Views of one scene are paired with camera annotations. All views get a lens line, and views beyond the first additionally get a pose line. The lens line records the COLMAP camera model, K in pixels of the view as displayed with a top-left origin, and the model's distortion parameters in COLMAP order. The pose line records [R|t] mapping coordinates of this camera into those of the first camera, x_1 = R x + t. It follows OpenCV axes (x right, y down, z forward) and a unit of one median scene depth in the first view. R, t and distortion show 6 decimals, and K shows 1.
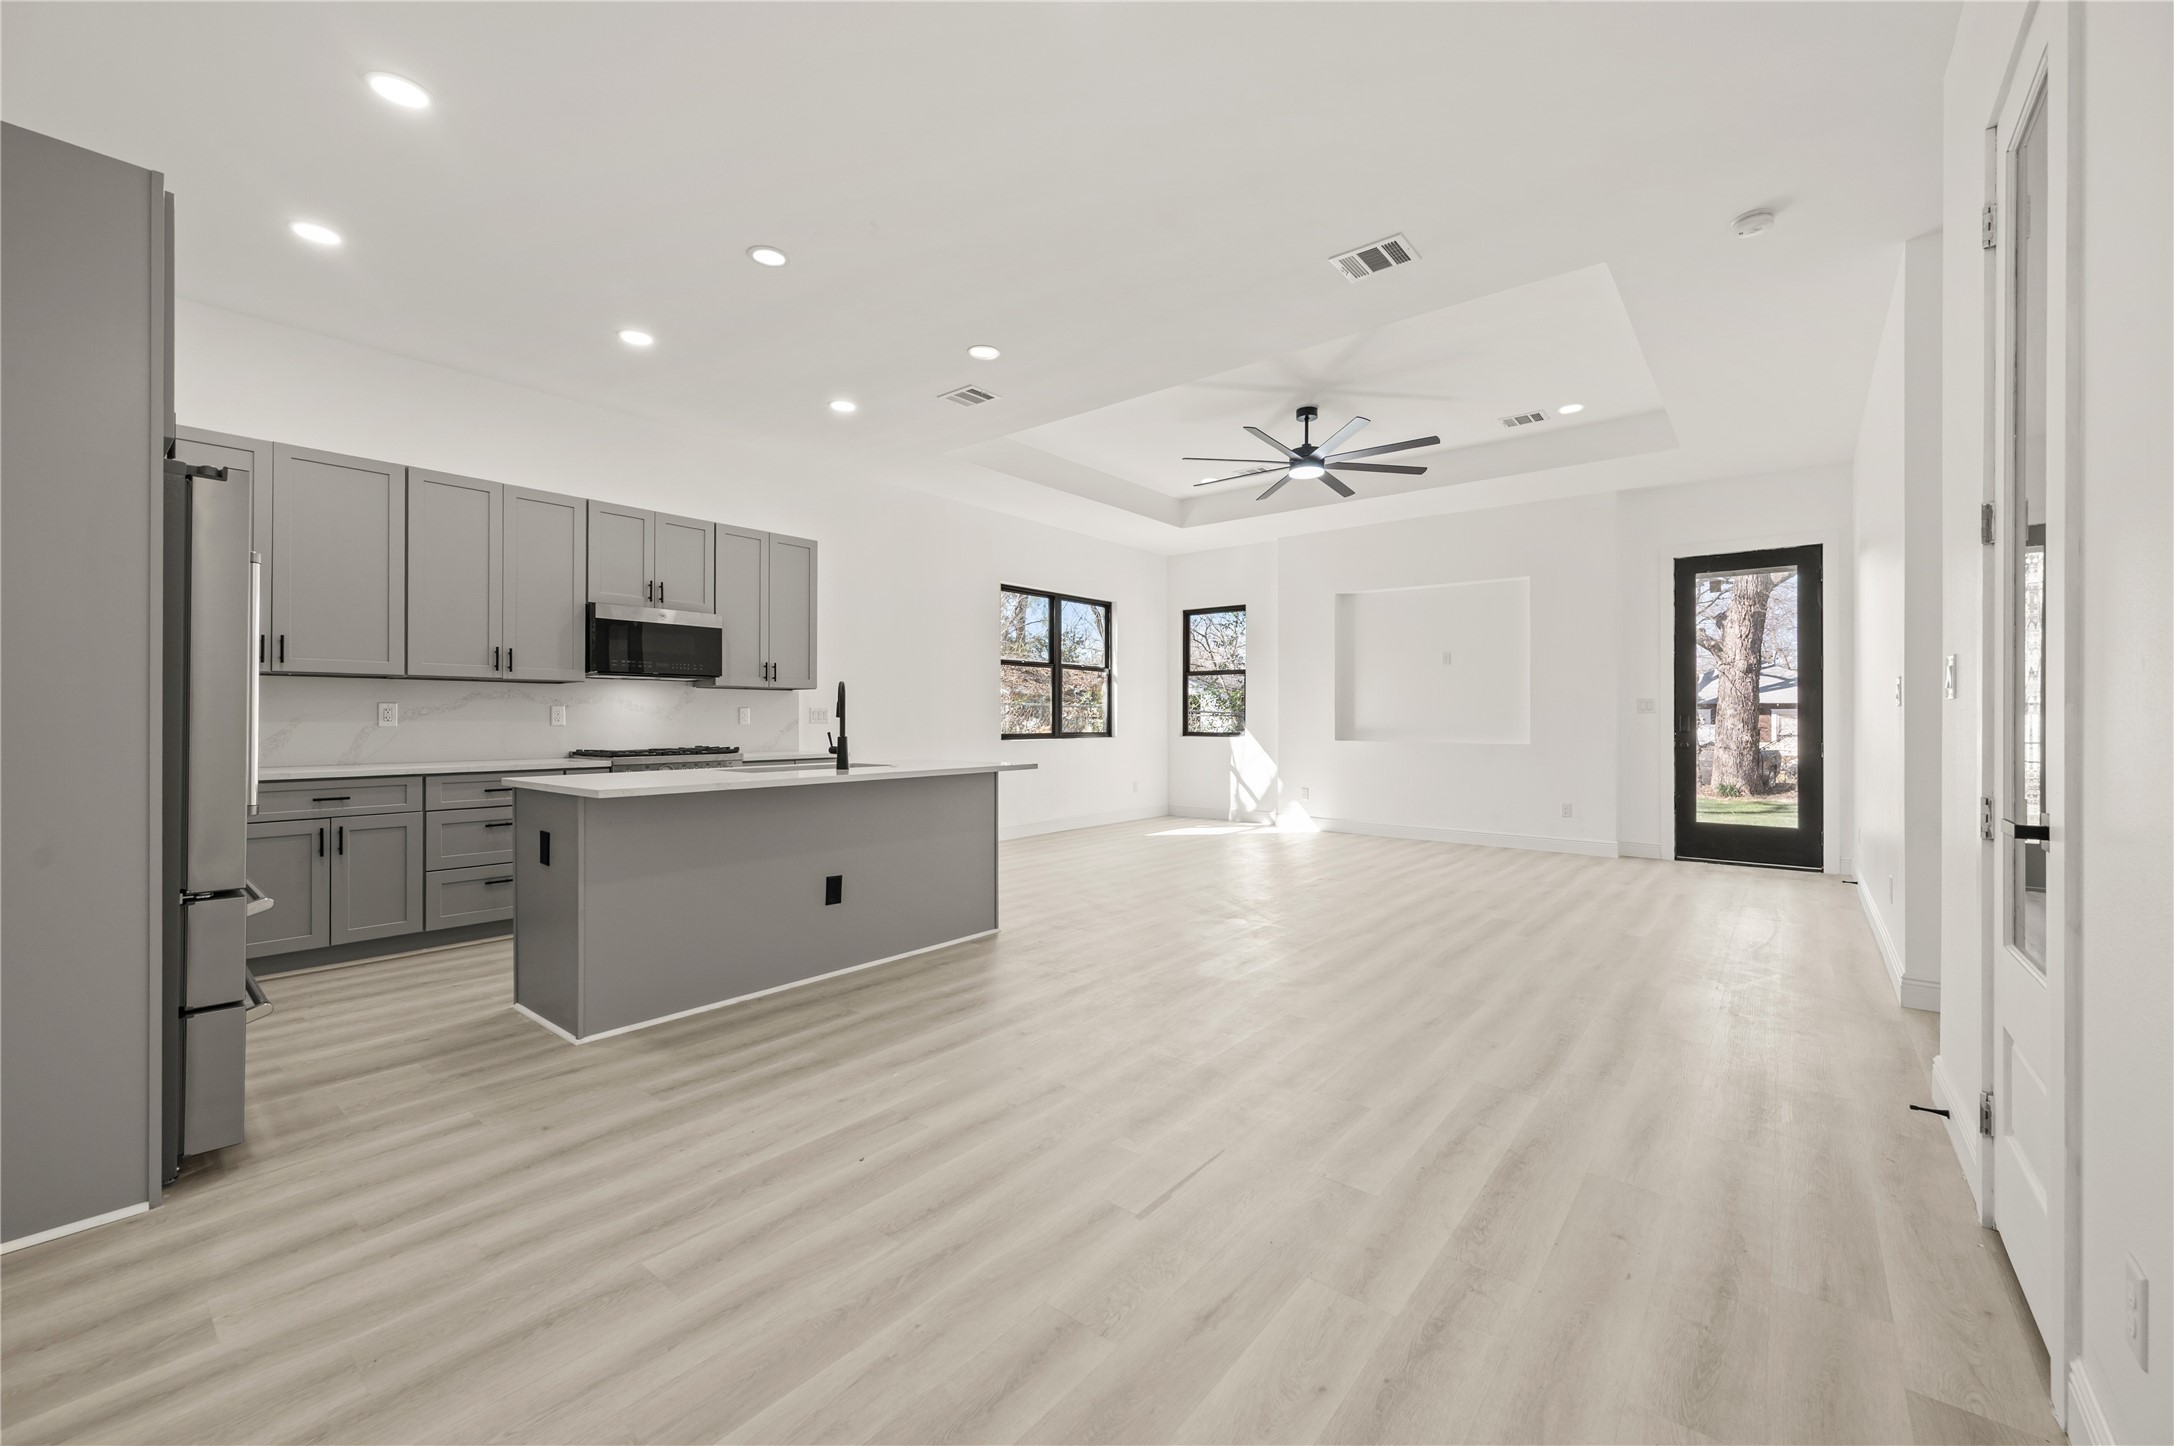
lens RADIAL K [[864.4, 0, 1087.8], [0, 864.4, 711.7], [0, 0, 1]] dist [-0.000307, -0.000218]
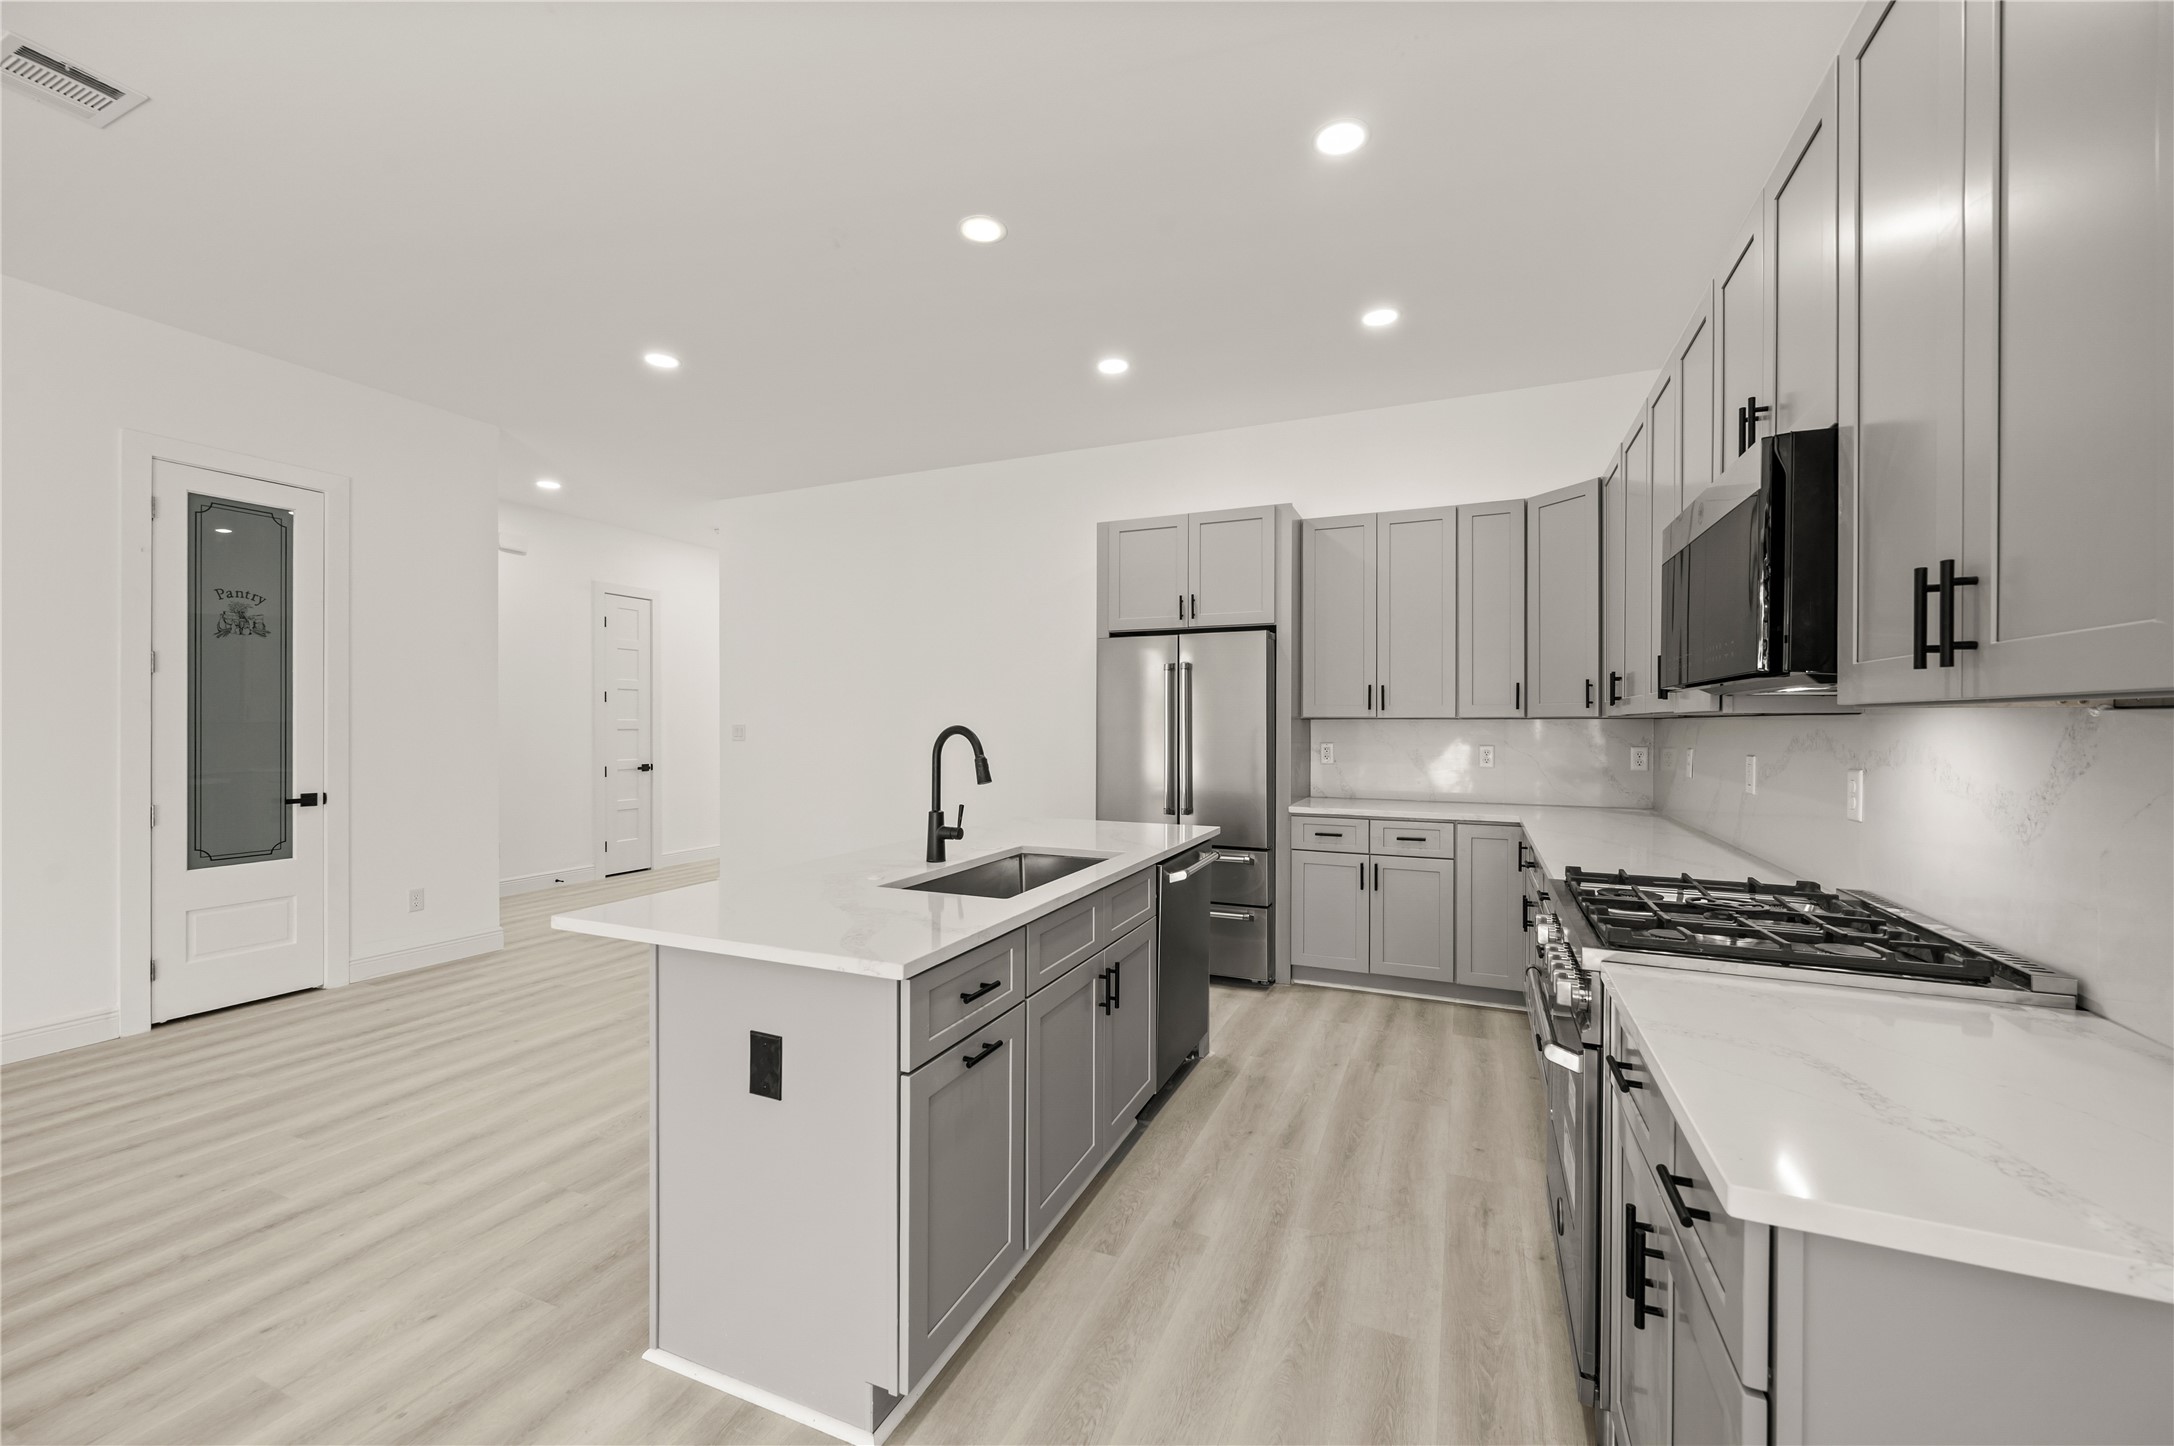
lens RADIAL K [[854.9, 0, 1092.5], [0, 854.9, 723.8], [0, 0, 1]] dist [-0.000868, -0.000069]
pose [[-0.962259, -0.000888, -0.272134, -0.166544], [0.000689, 0.999984, -0.005699, -0.025285], [0.272135, -0.005671, -0.962242, 1.246006]]
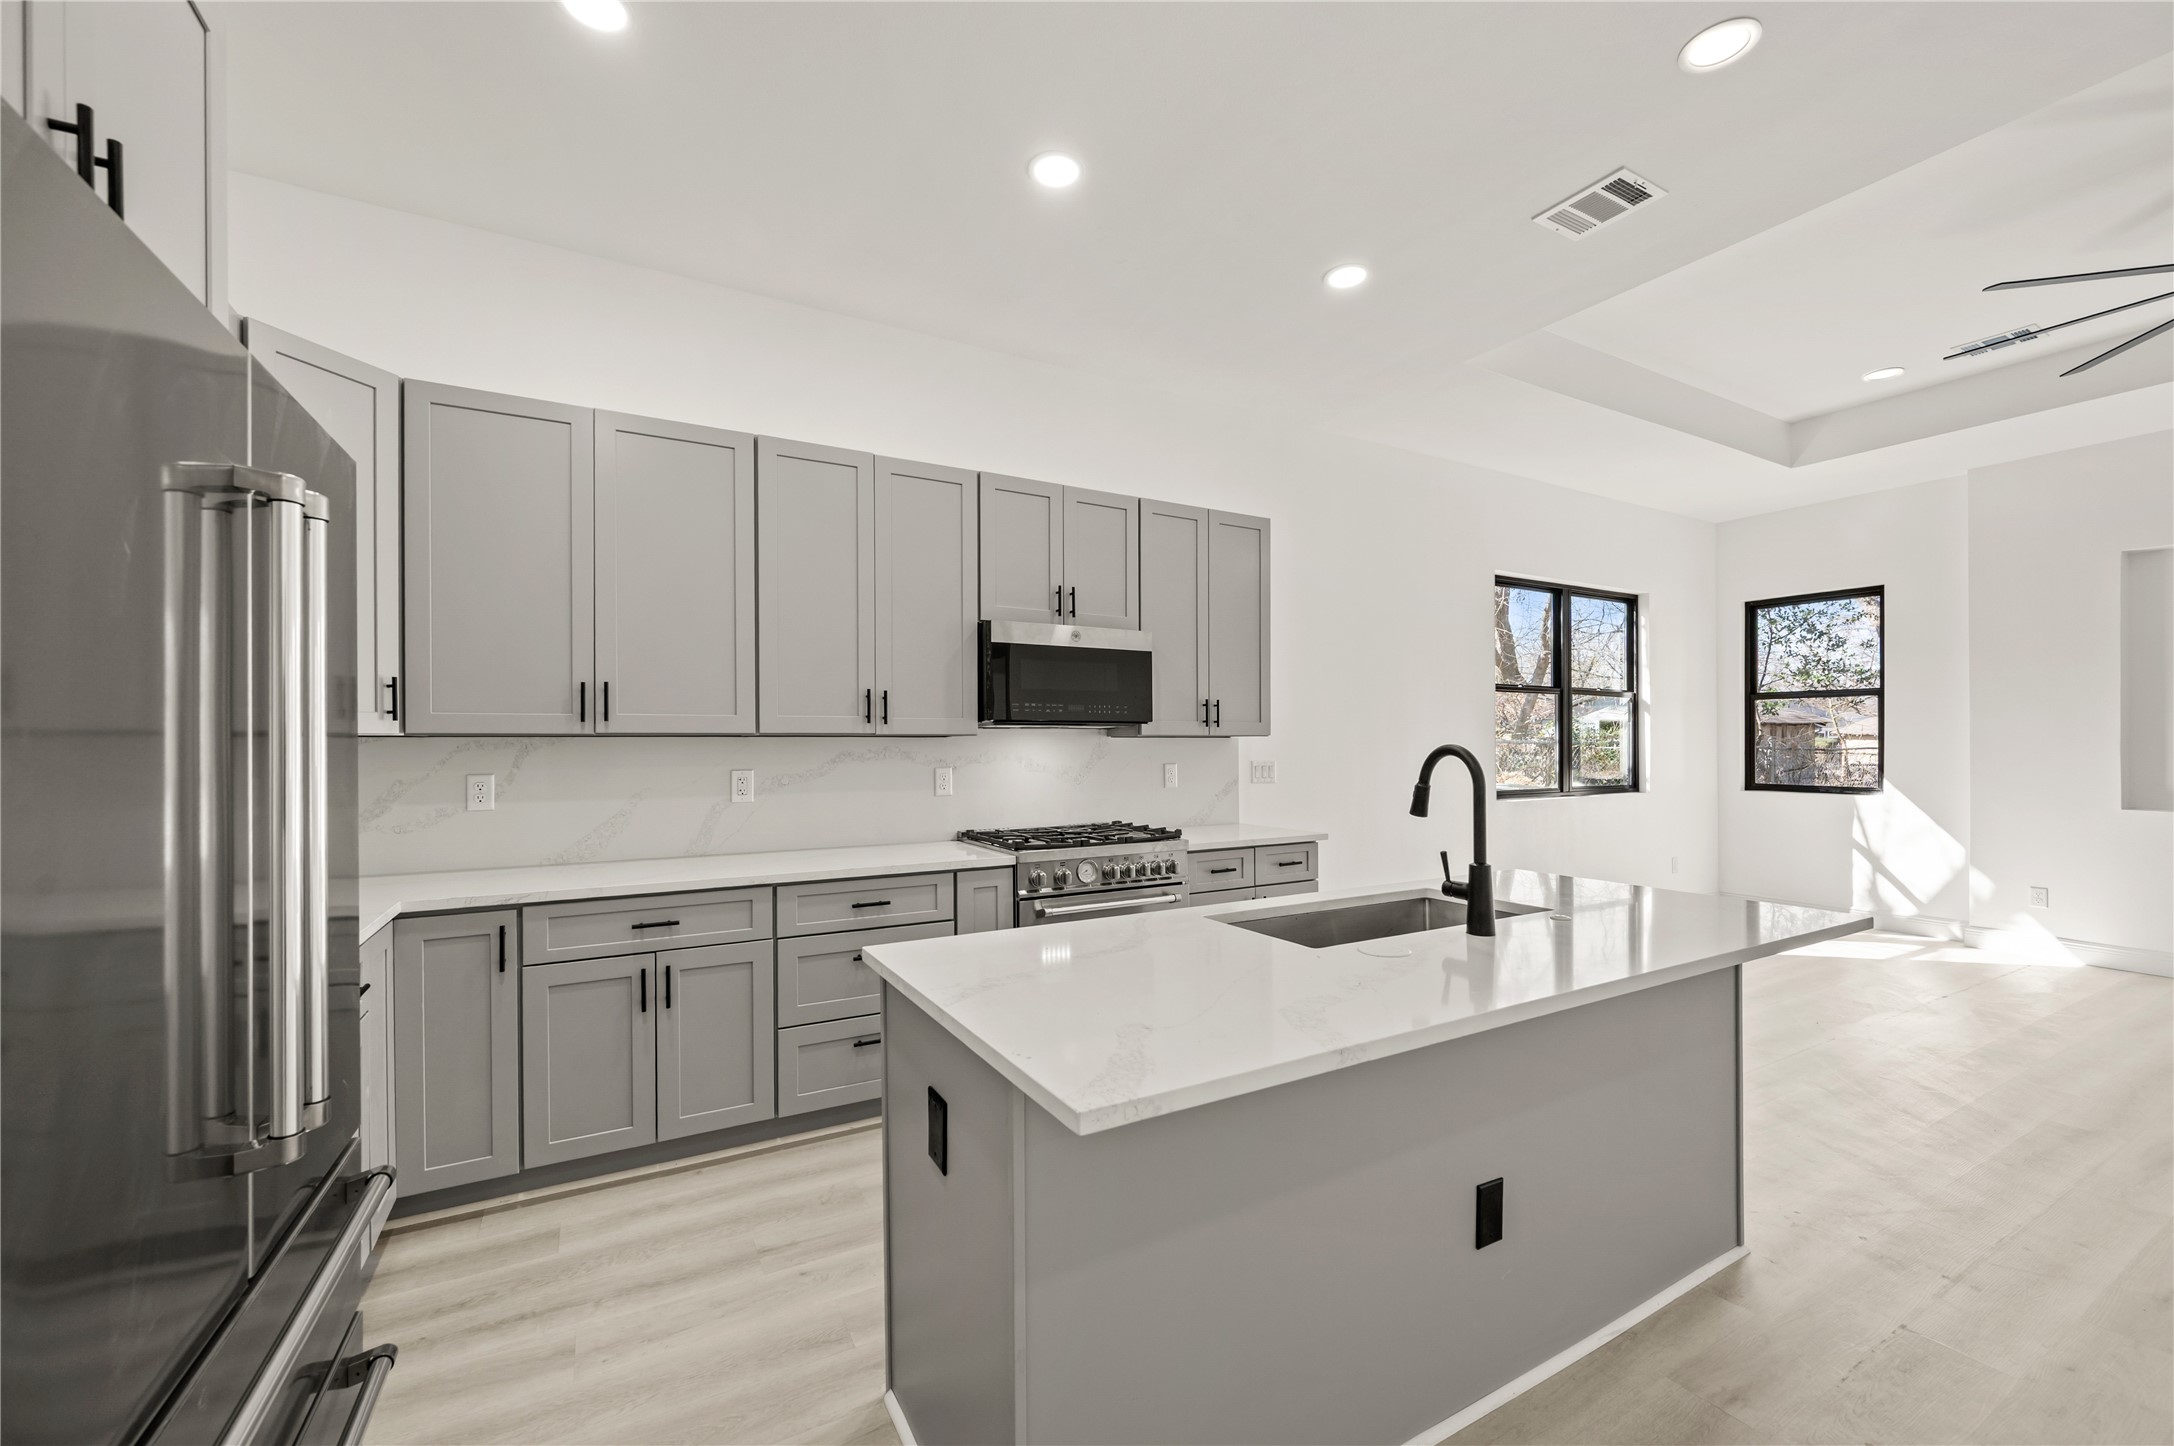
lens RADIAL K [[862.2, 0, 1088.2], [0, 862.2, 742.3], [0, 0, 1]] dist [0.000018, -0.000146]
pose [[0.931948, -0.002836, -0.362582, -0.235181], [0.005956, 0.999954, 0.007488, -0.031867], [0.362544, -0.009138, 0.931922, 0.367021]]
